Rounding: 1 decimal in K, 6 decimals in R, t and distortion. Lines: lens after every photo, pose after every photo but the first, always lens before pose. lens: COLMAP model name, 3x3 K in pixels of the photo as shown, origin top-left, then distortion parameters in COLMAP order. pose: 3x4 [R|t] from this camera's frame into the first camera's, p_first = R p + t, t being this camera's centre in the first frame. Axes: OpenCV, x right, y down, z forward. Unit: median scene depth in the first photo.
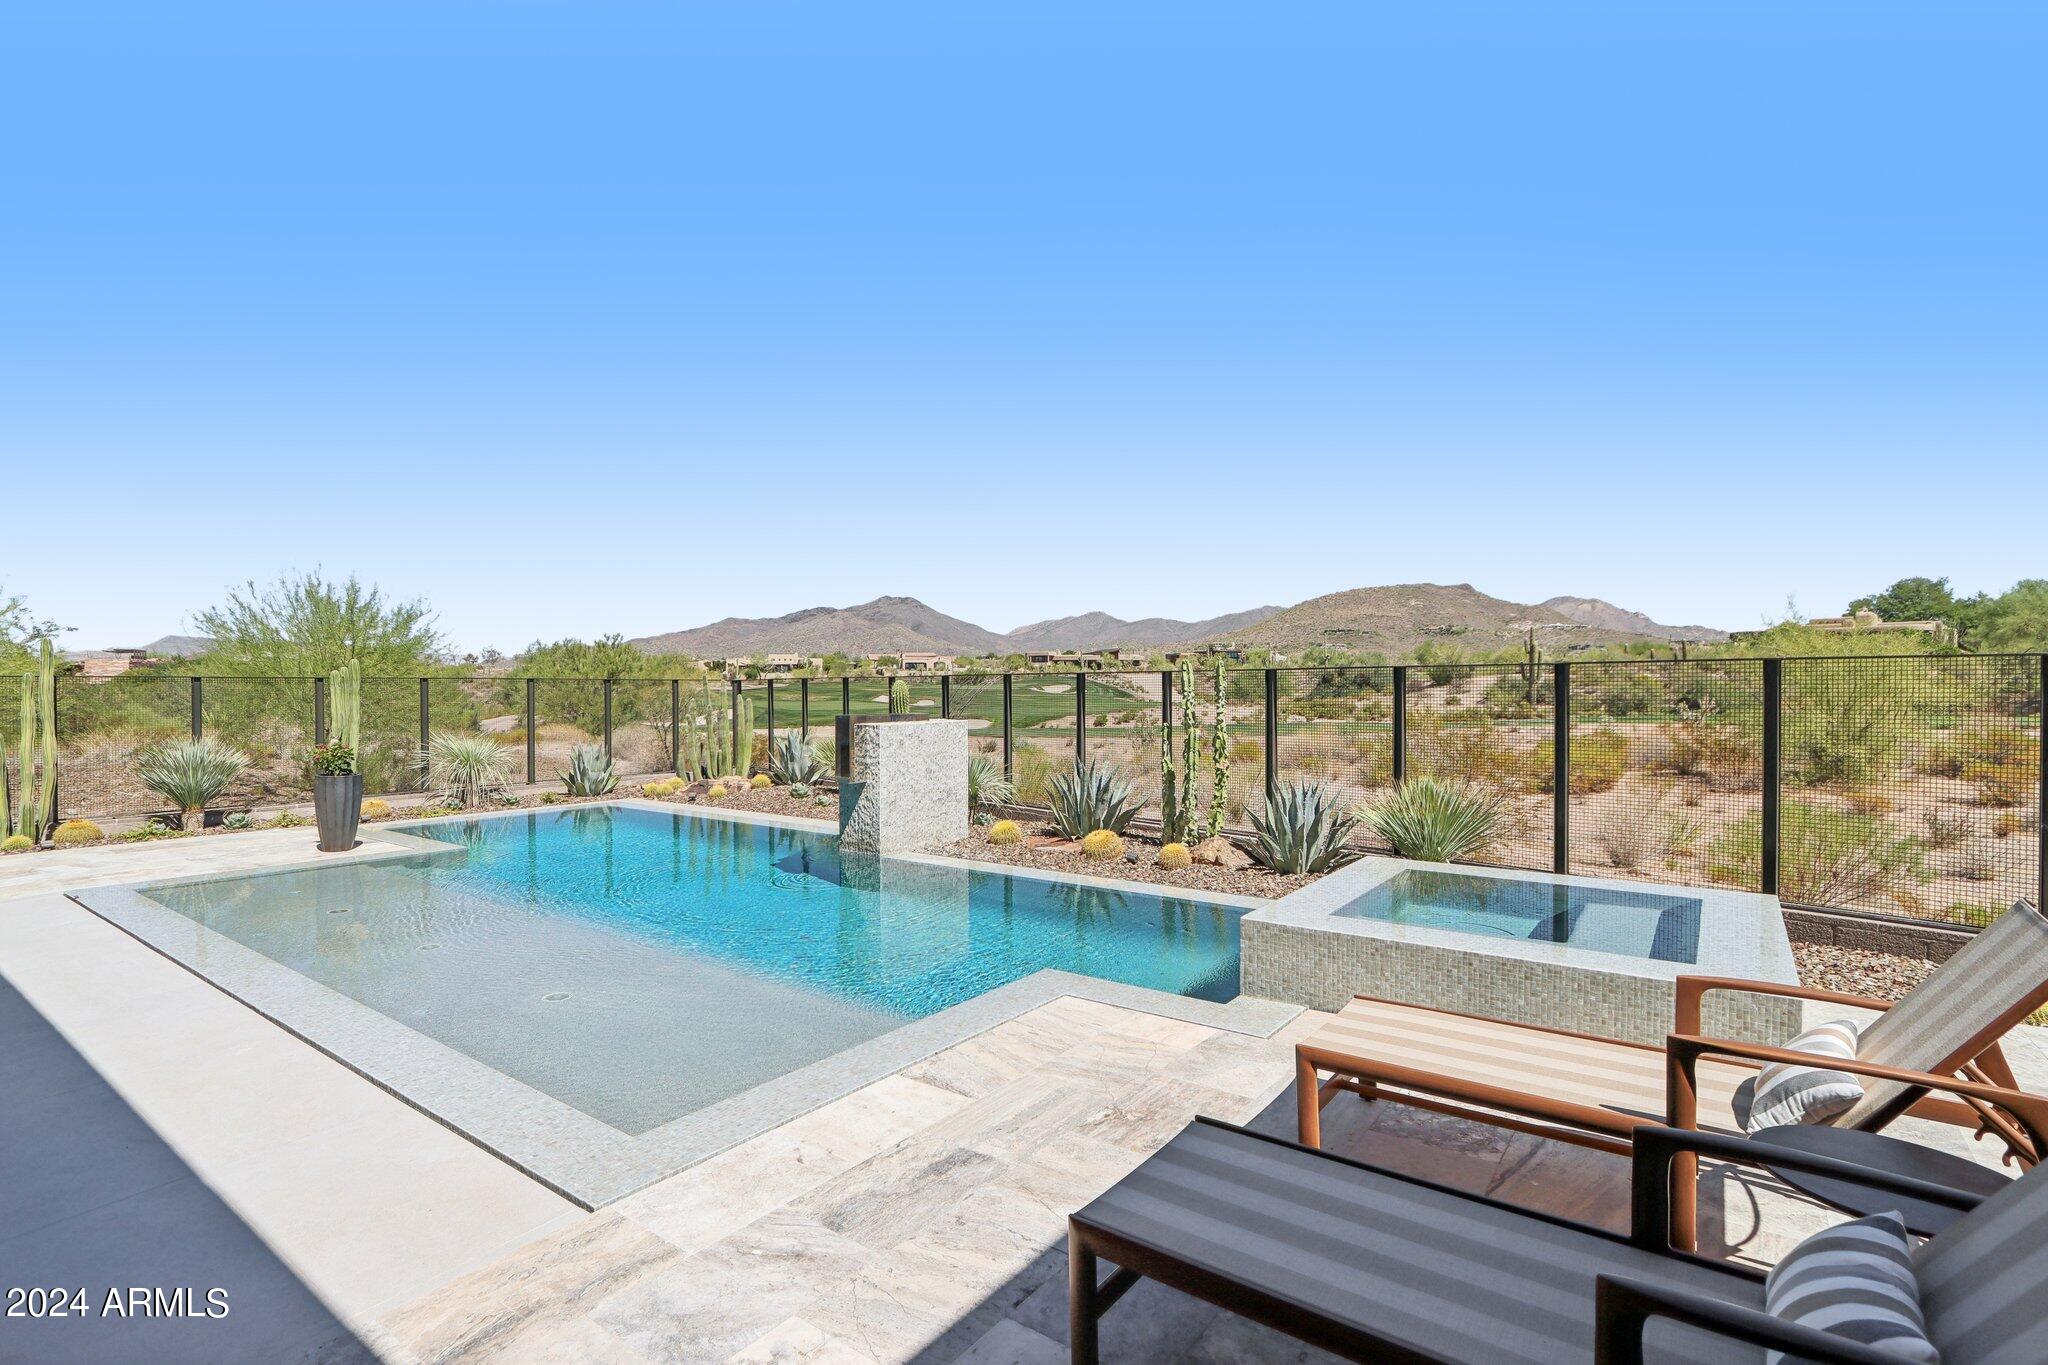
lens RADIAL K [[972.3, 0, 994.3], [0, 972.3, 708.1], [0, 0, 1]] dist [0.002738, -0.009471]
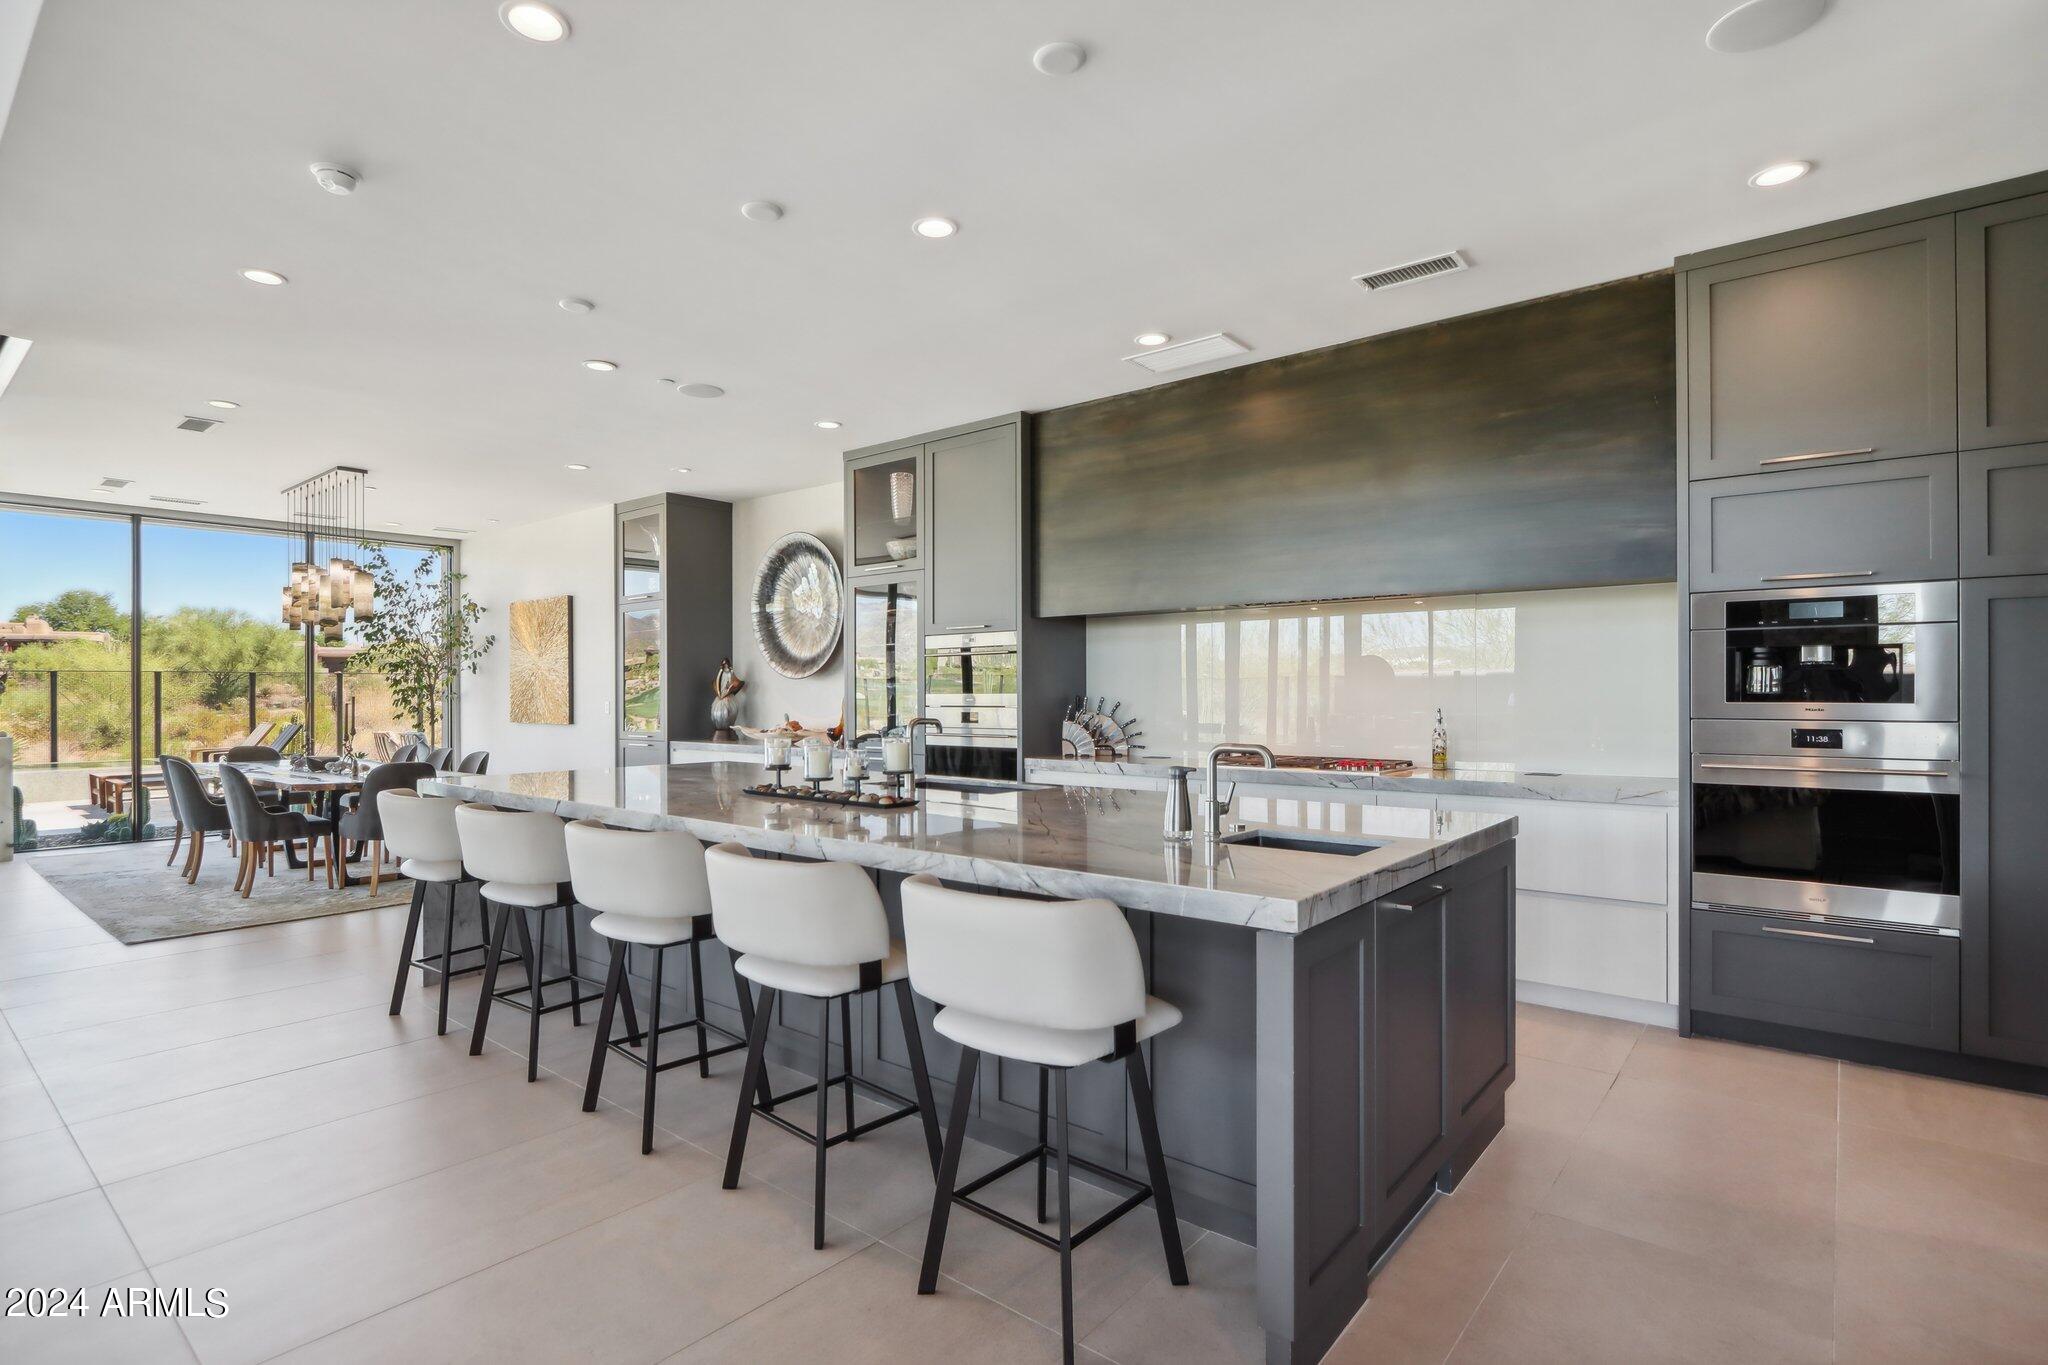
lens RADIAL K [[1006.1, 0, 1002.3], [0, 1006.1, 691.4], [0, 0, 1]] dist [-0.013733, 0.000825]
pose [[0.055687, 0.004278, 0.998439, -0.094585], [0.021292, 0.999758, -0.005471, 0.003577], [-0.998221, 0.021564, 0.055582, -0.076143]]
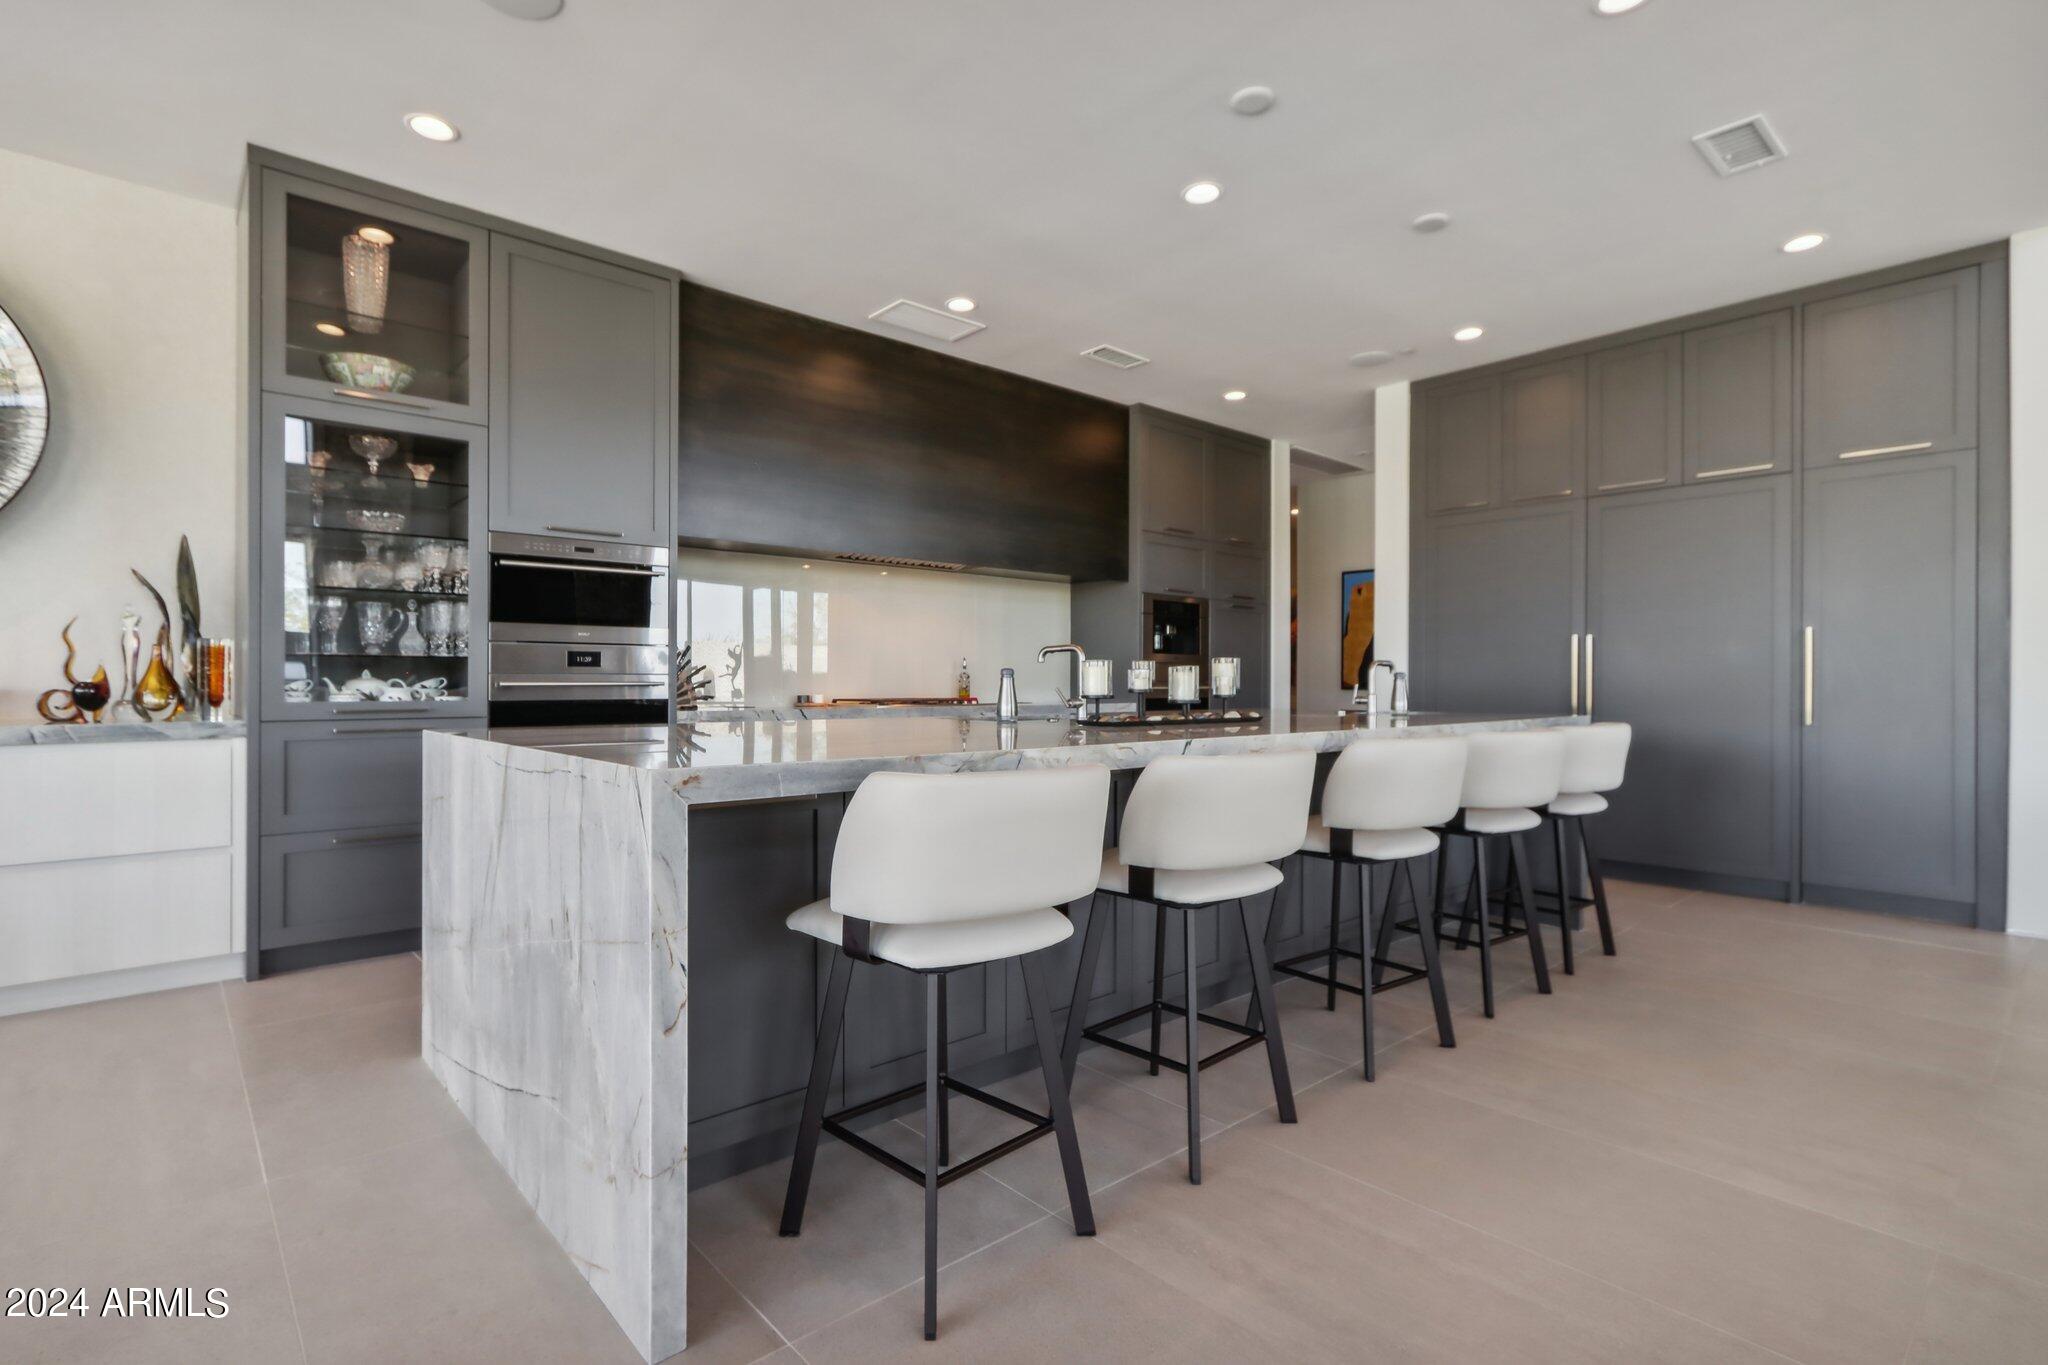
lens RADIAL K [[969.2, 0, 1003.8], [0, 969.2, 676.3], [0, 0, 1]] dist [-0.004371, -0.000424]
pose [[-0.978630, 0.003693, 0.205596, -0.060301], [0.006151, 0.999917, 0.011318, 0.005077], [-0.205537, 0.012341, -0.978572, -0.034998]]
